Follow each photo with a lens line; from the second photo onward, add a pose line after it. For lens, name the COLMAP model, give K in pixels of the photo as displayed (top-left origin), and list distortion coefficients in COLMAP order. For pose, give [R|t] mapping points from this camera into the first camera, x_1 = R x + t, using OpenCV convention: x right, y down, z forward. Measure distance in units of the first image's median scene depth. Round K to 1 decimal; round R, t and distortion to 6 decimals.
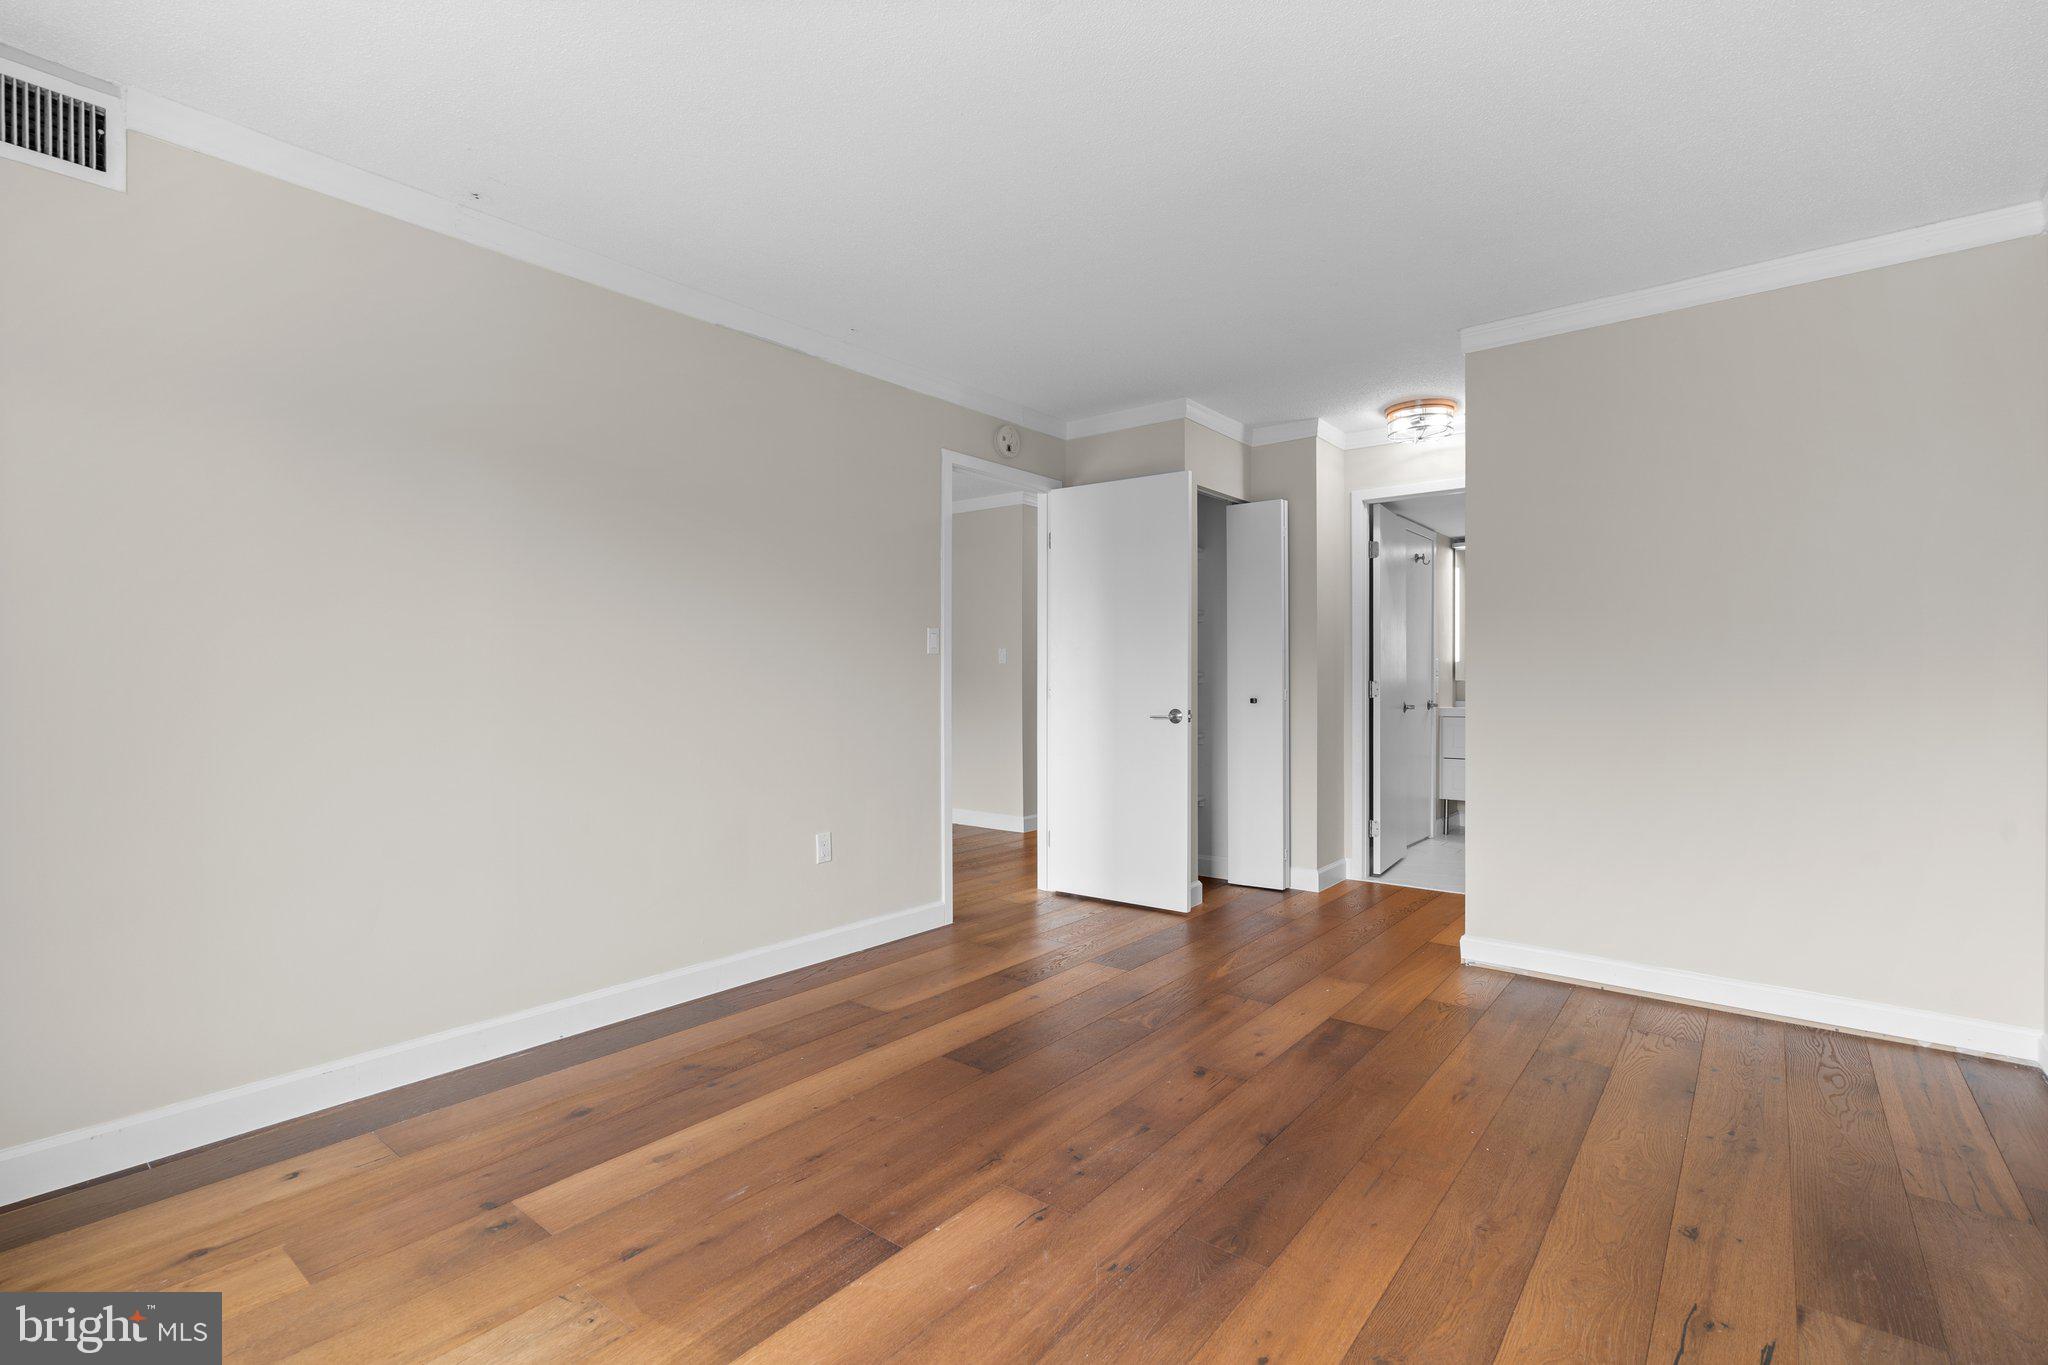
lens RADIAL K [[934.3, 0, 1027.7], [0, 934.3, 687.3], [0, 0, 1]] dist [-0.004163, 0.002056]
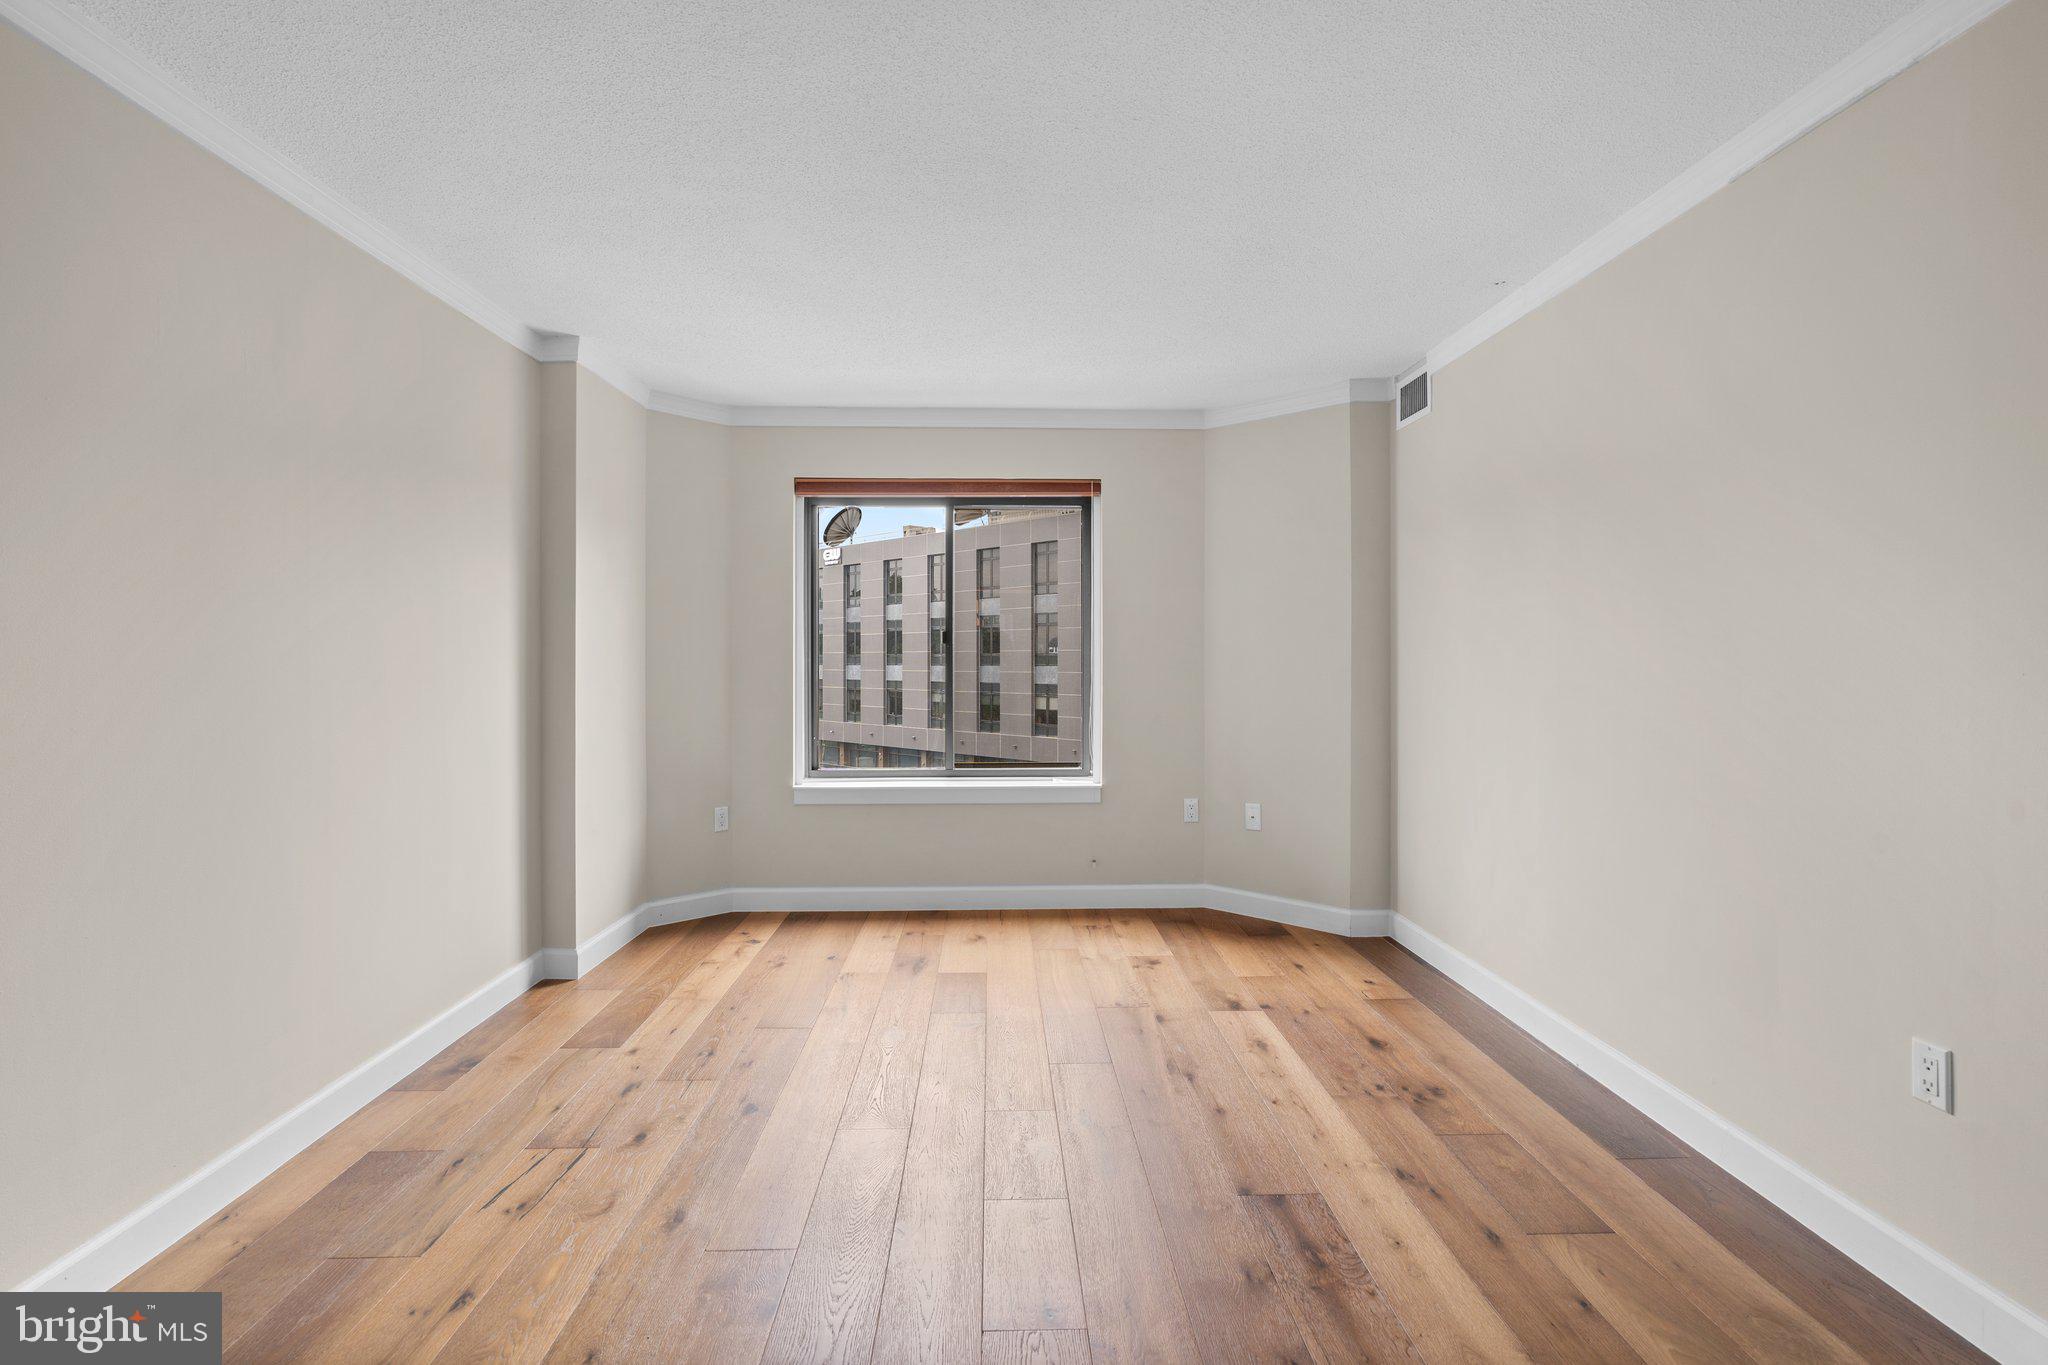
lens RADIAL K [[934.3, 0, 1012.5], [0, 934.3, 645.6], [0, 0, 1]] dist [-0.004163, 0.002056]
pose [[-0.770904, -0.006333, -0.636920, 0.606911], [-0.002867, 0.999975, -0.006473, -0.059692], [0.636945, -0.003164, -0.770902, 1.433350]]
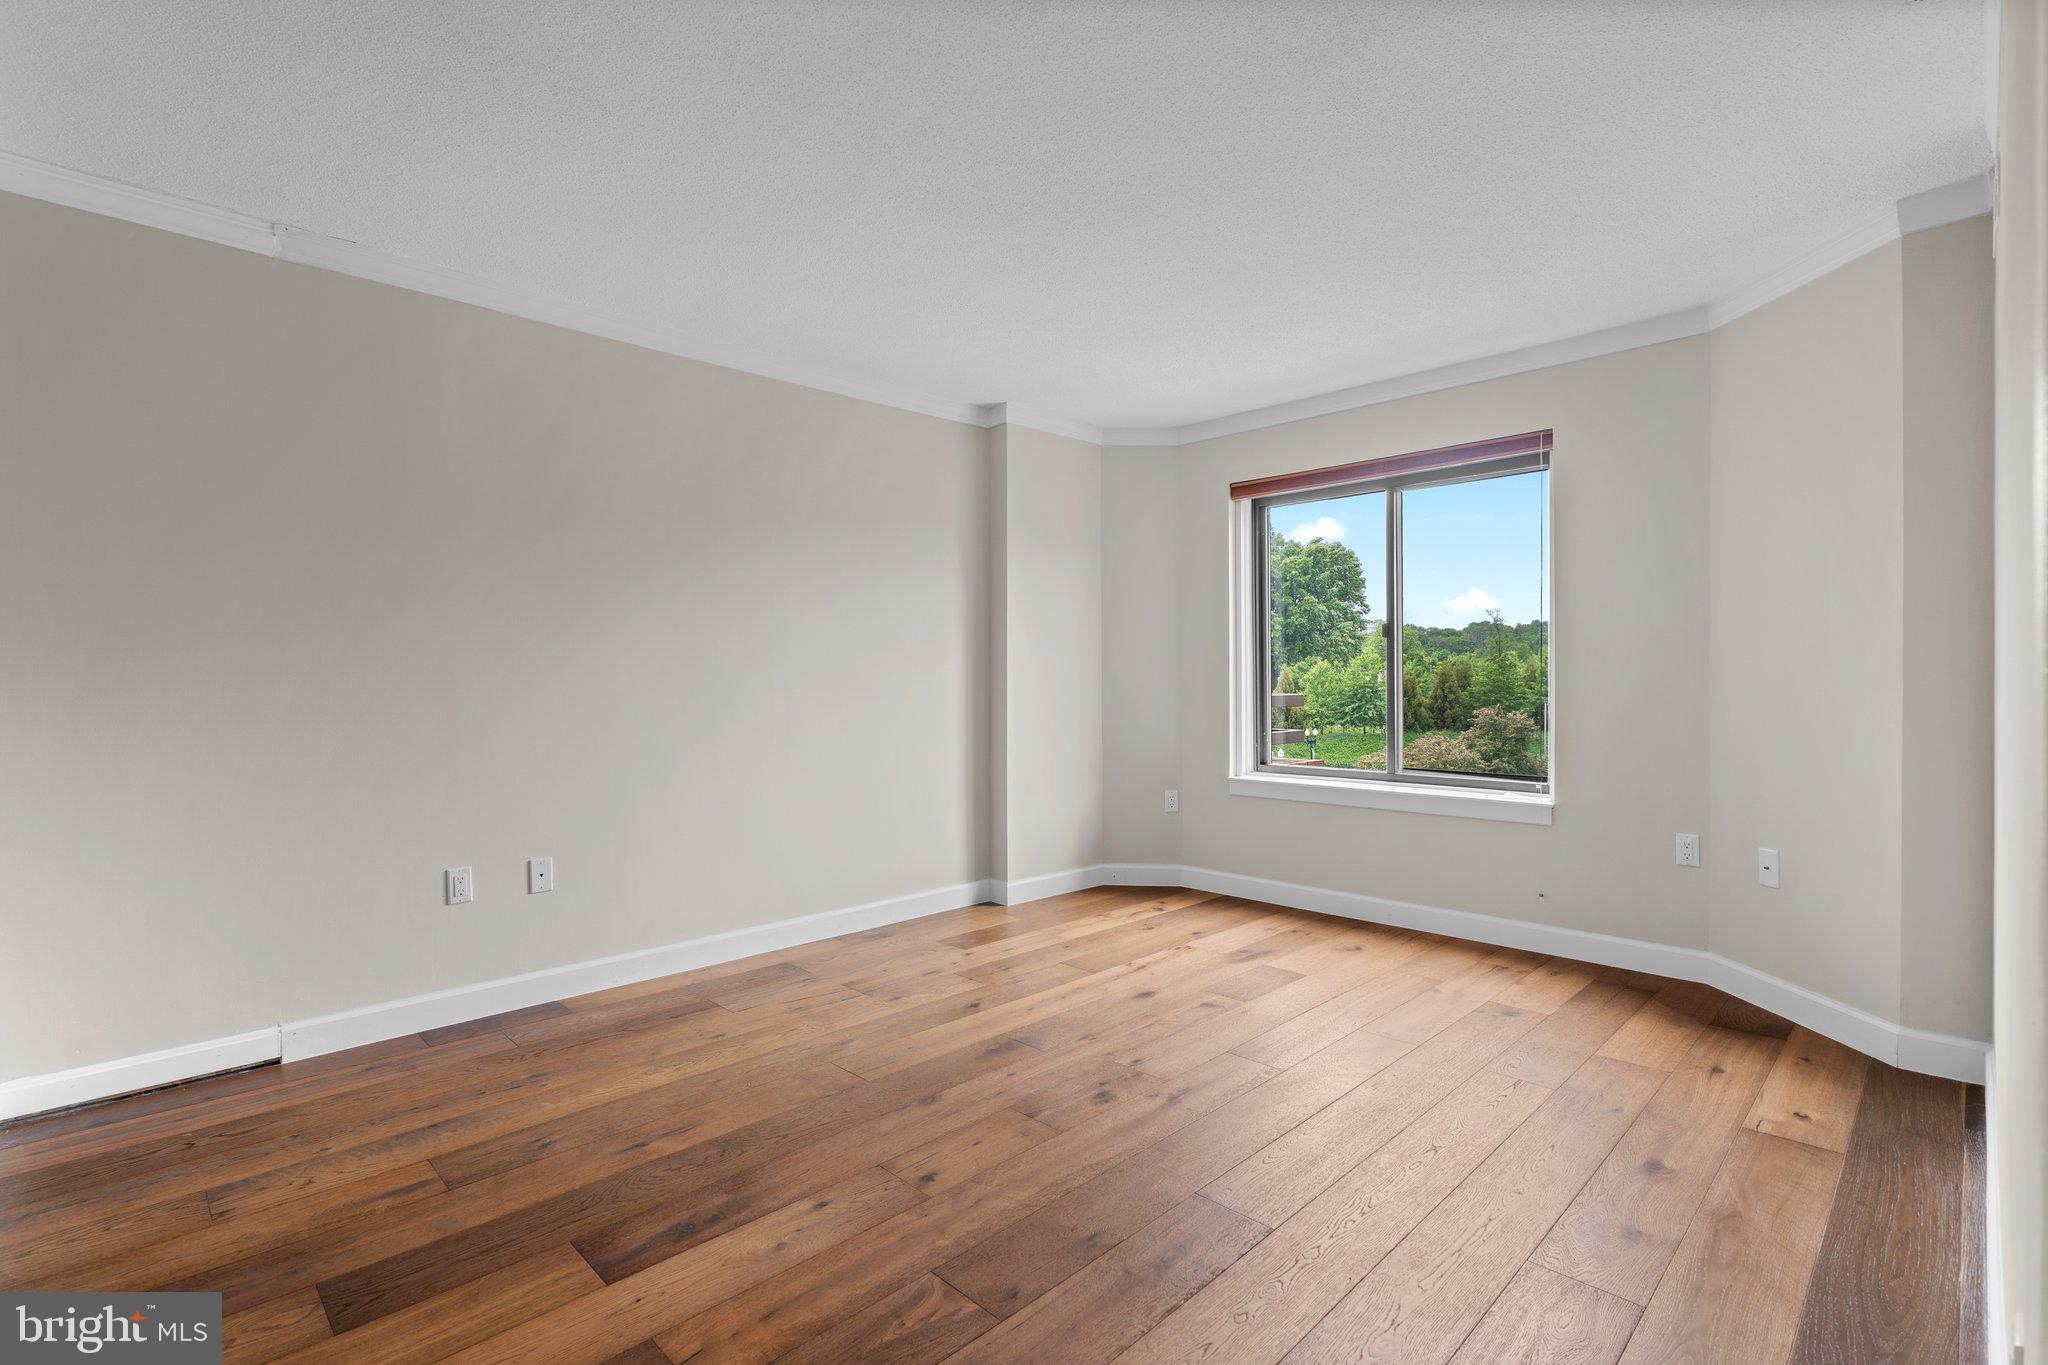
lens RADIAL K [[934.3, 0, 1021.1], [0, 934.3, 669.0], [0, 0, 1]] dist [-0.004163, 0.002056]
pose [[-0.991900, 0.005364, 0.126905, 0.003366], [0.004788, 0.999977, -0.004836, -0.014235], [-0.126928, -0.004189, -0.991903, 1.693198]]
